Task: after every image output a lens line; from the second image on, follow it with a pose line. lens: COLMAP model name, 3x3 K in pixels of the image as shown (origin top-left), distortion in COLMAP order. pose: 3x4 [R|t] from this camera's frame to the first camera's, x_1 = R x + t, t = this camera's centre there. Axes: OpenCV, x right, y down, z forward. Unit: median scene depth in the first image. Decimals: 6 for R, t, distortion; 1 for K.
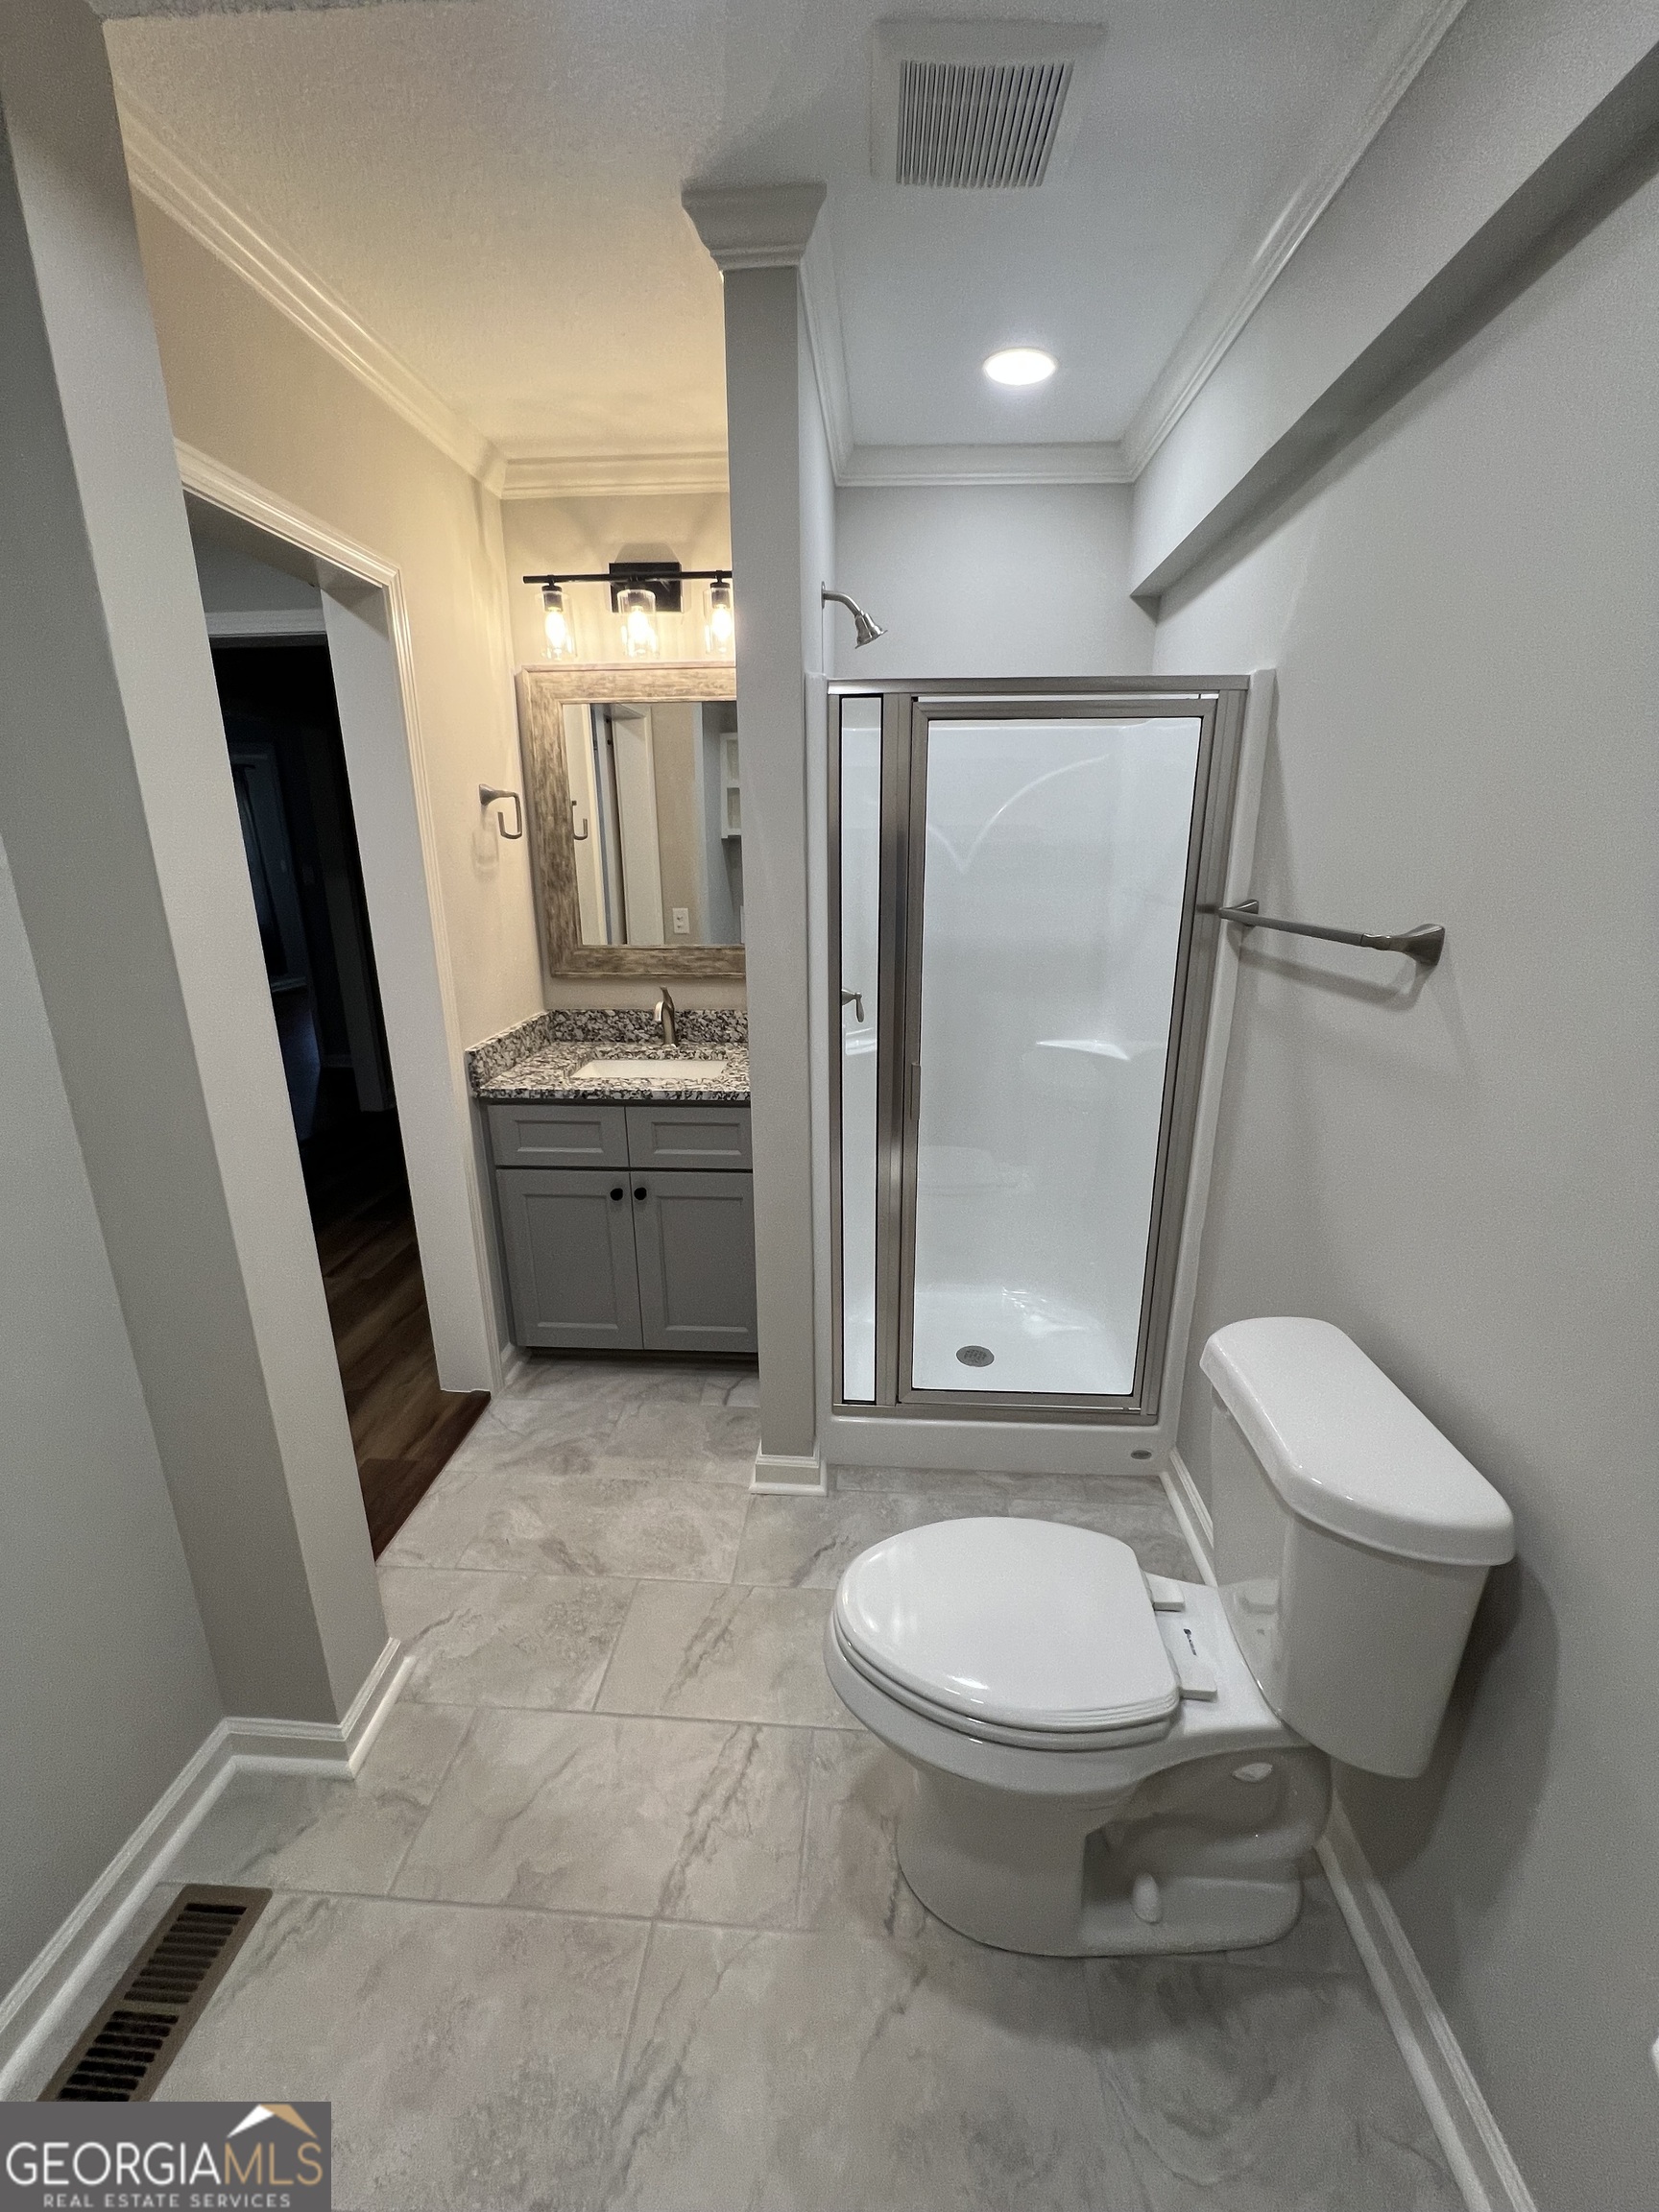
lens RADIAL K [[881.9, 0, 829.6], [0, 881.9, 1097.8], [0, 0, 1]] dist [-0.003428, 0.000832]
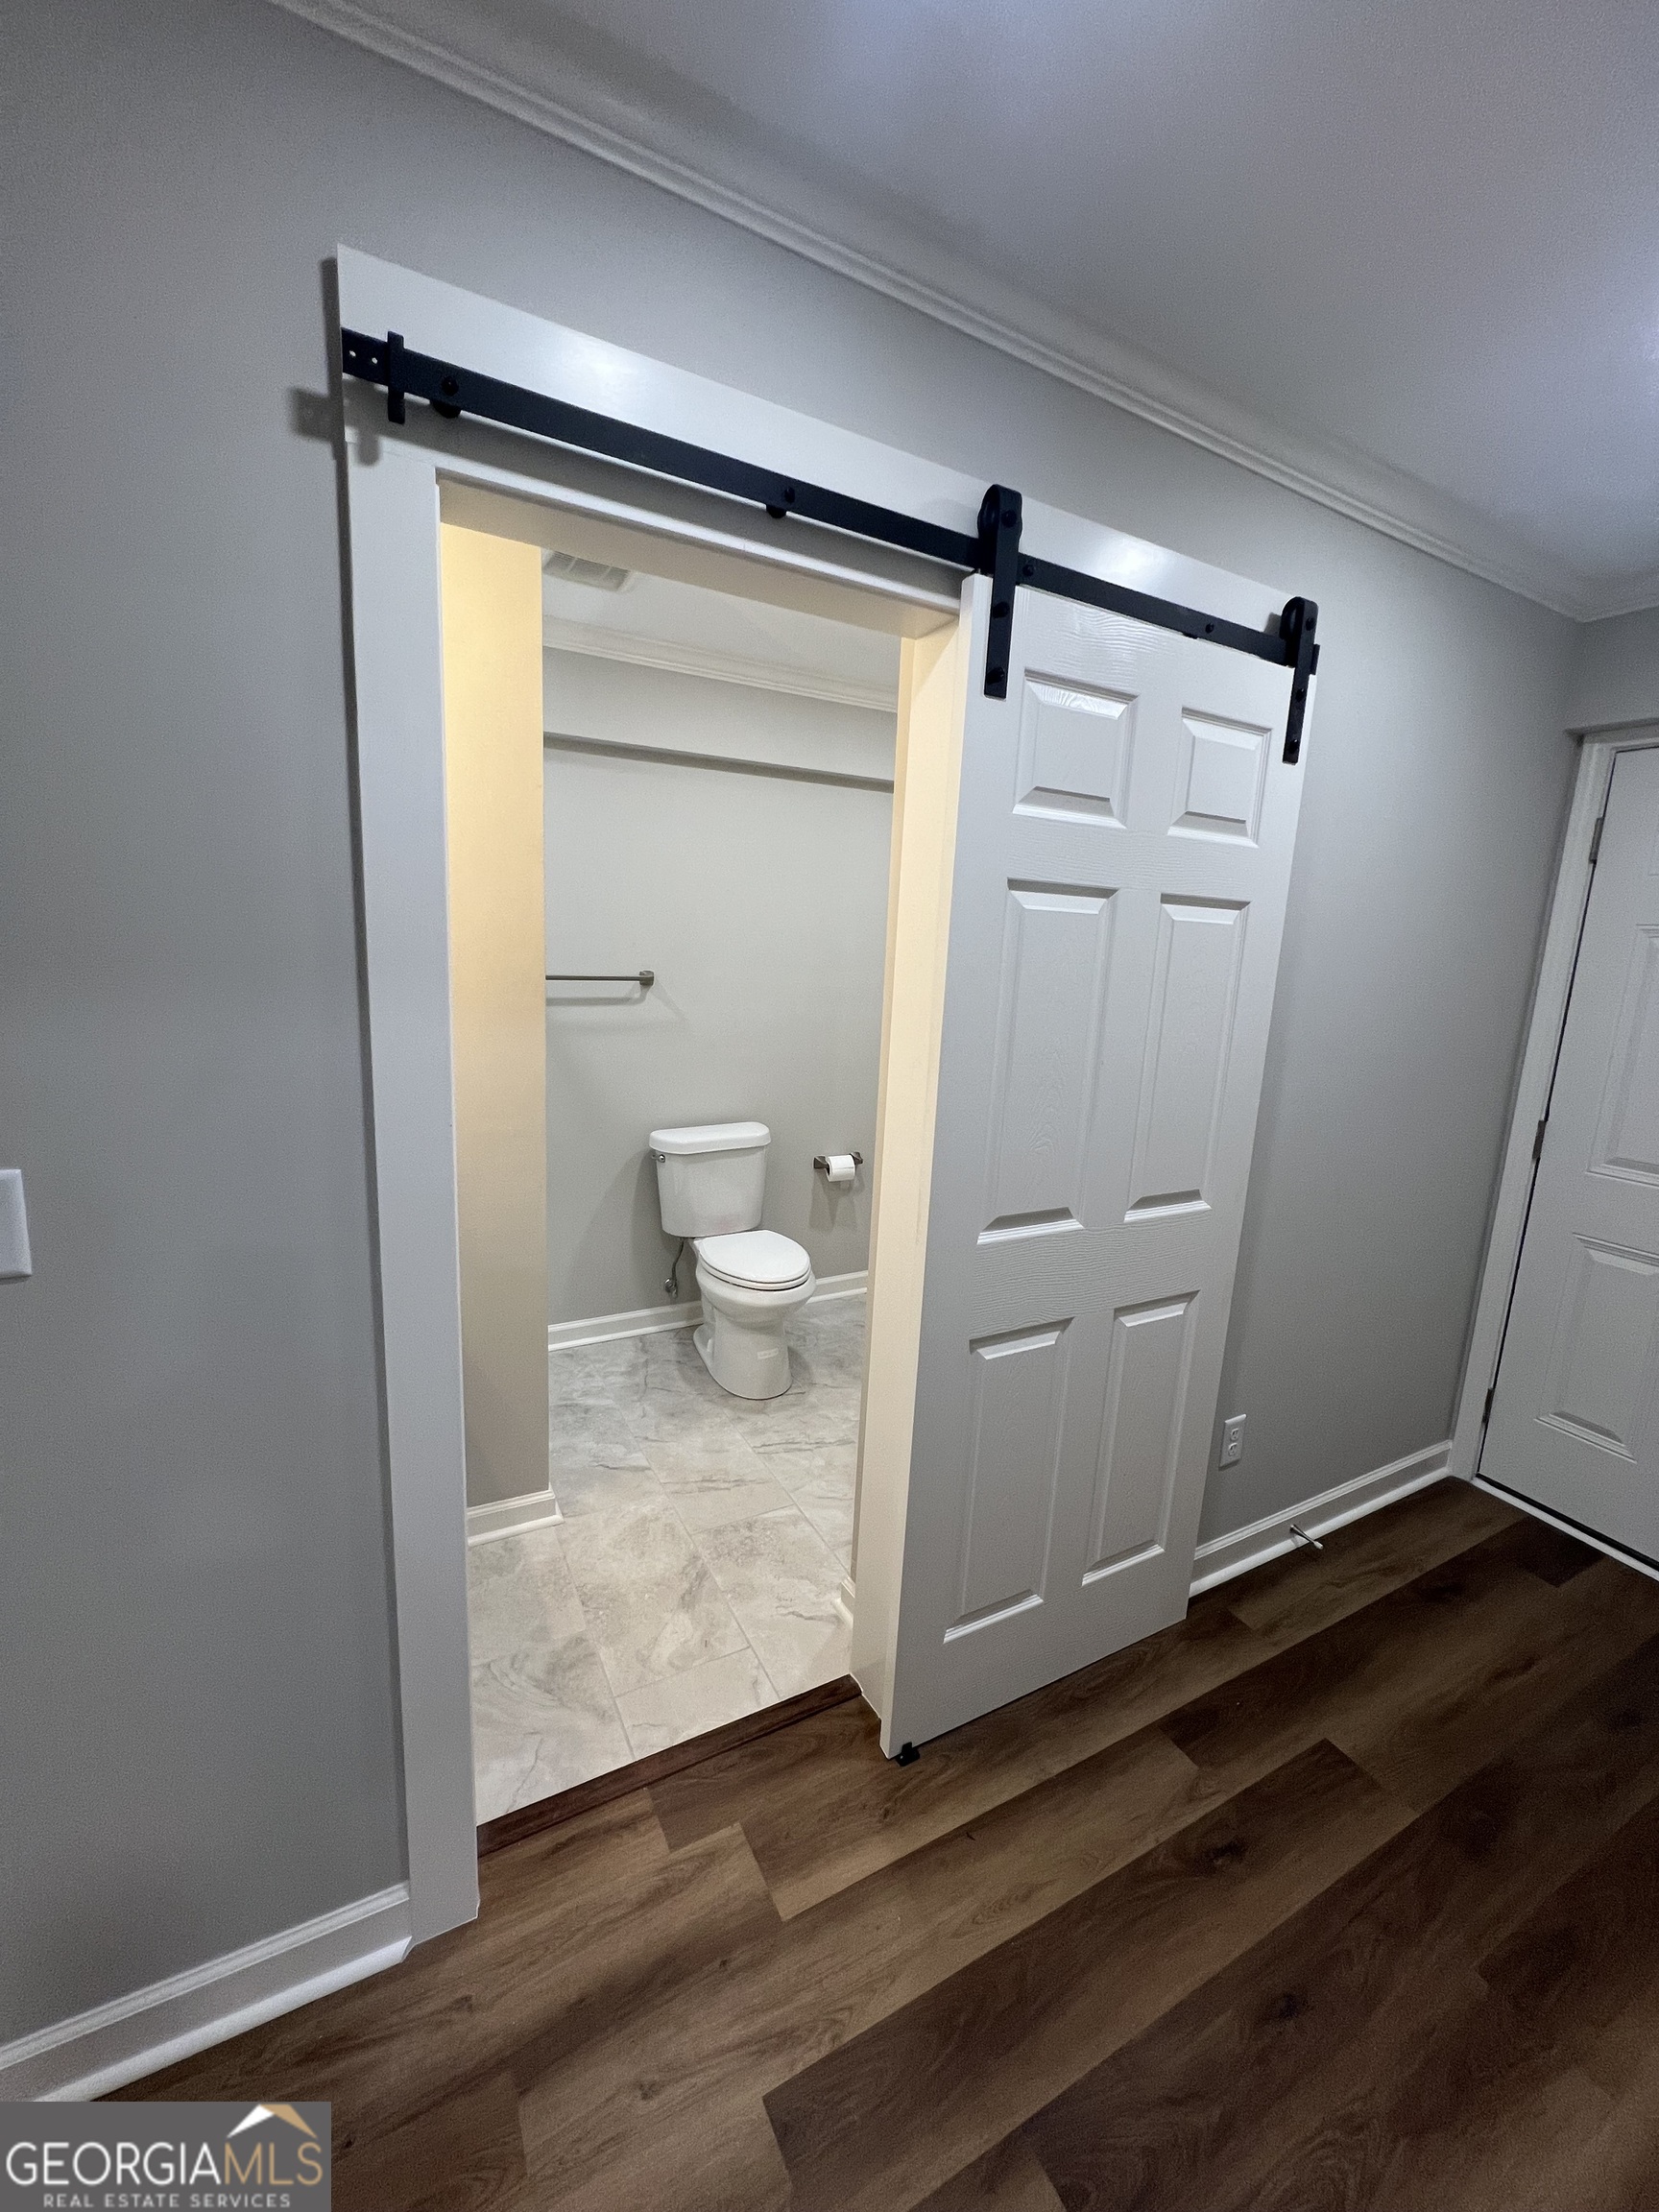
lens RADIAL K [[881.9, 0, 829.6], [0, 881.9, 1097.8], [0, 0, 1]] dist [-0.003428, 0.000832]
pose [[-0.529505, -0.170486, 0.830999, -1.258916], [0.189564, 0.931046, 0.311800, -0.369777], [-0.826855, 0.322627, -0.460676, 1.233949]]
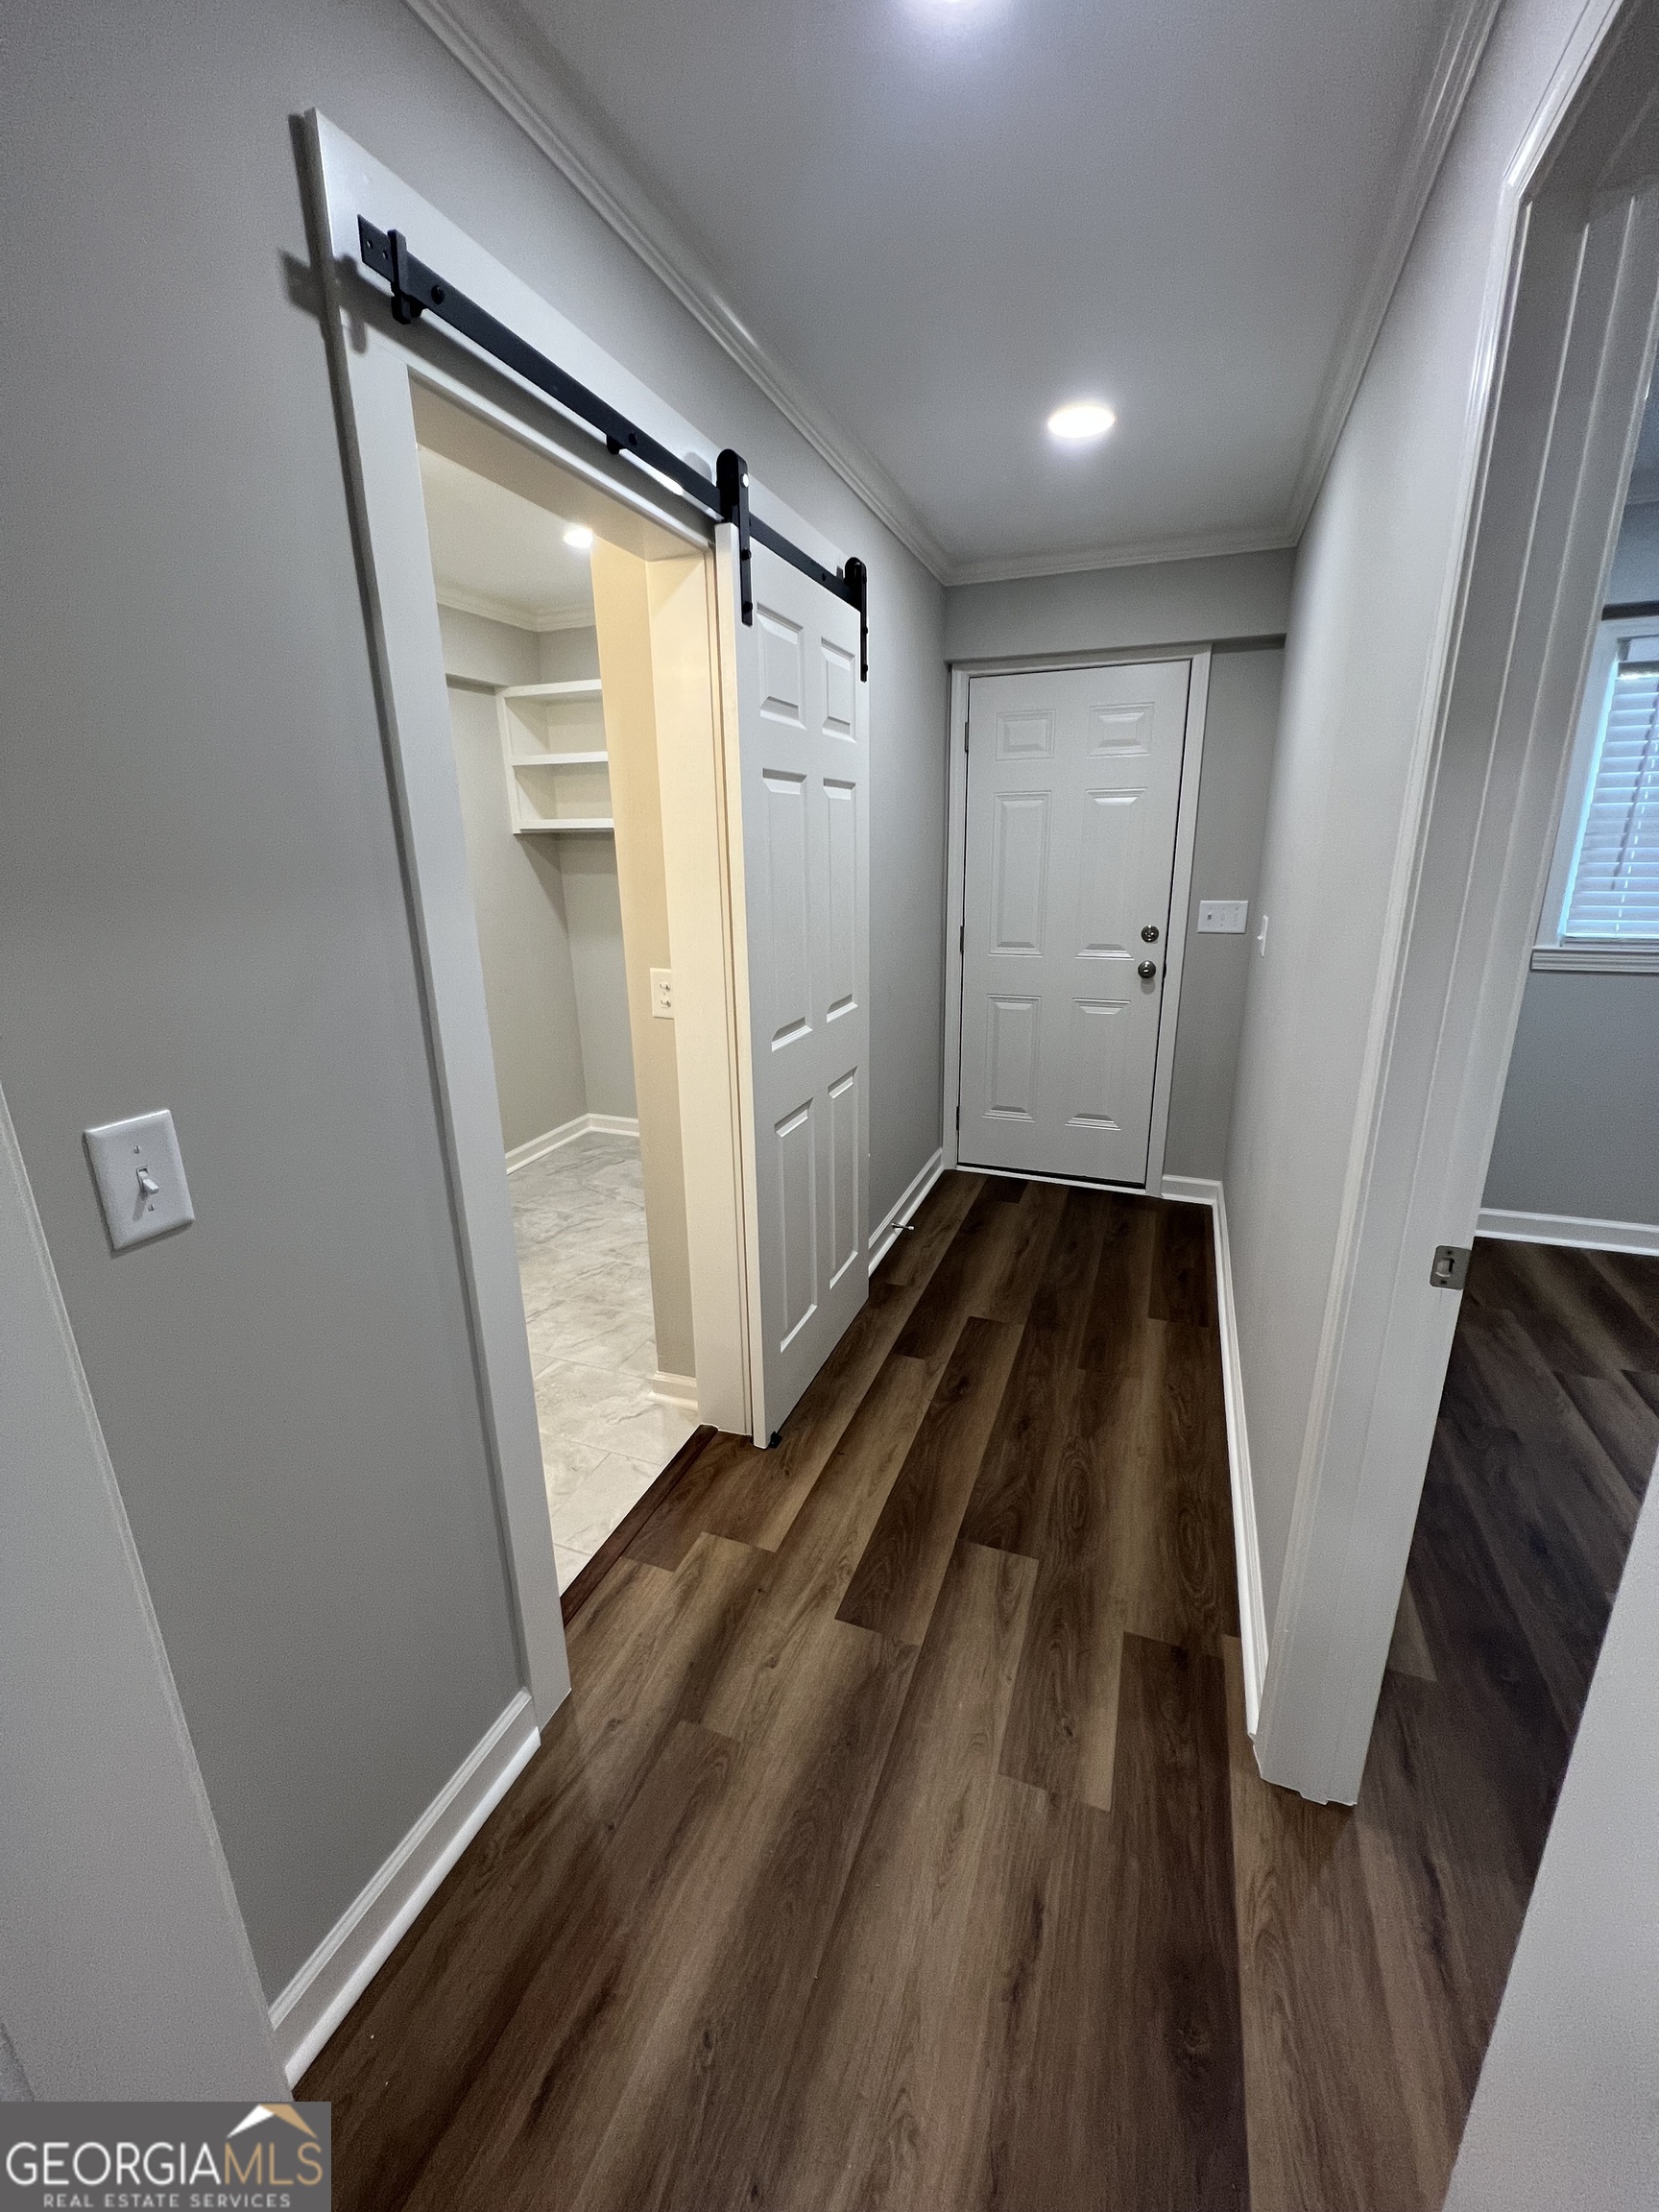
lens RADIAL K [[881.9, 0, 829.6], [0, 881.9, 1097.8], [0, 0, 1]] dist [-0.003428, 0.000832]
pose [[-0.953602, -0.064041, 0.294179, -1.066449], [0.103145, 0.848489, 0.519064, -0.475186], [-0.282849, 0.525323, -0.802516, 1.680790]]
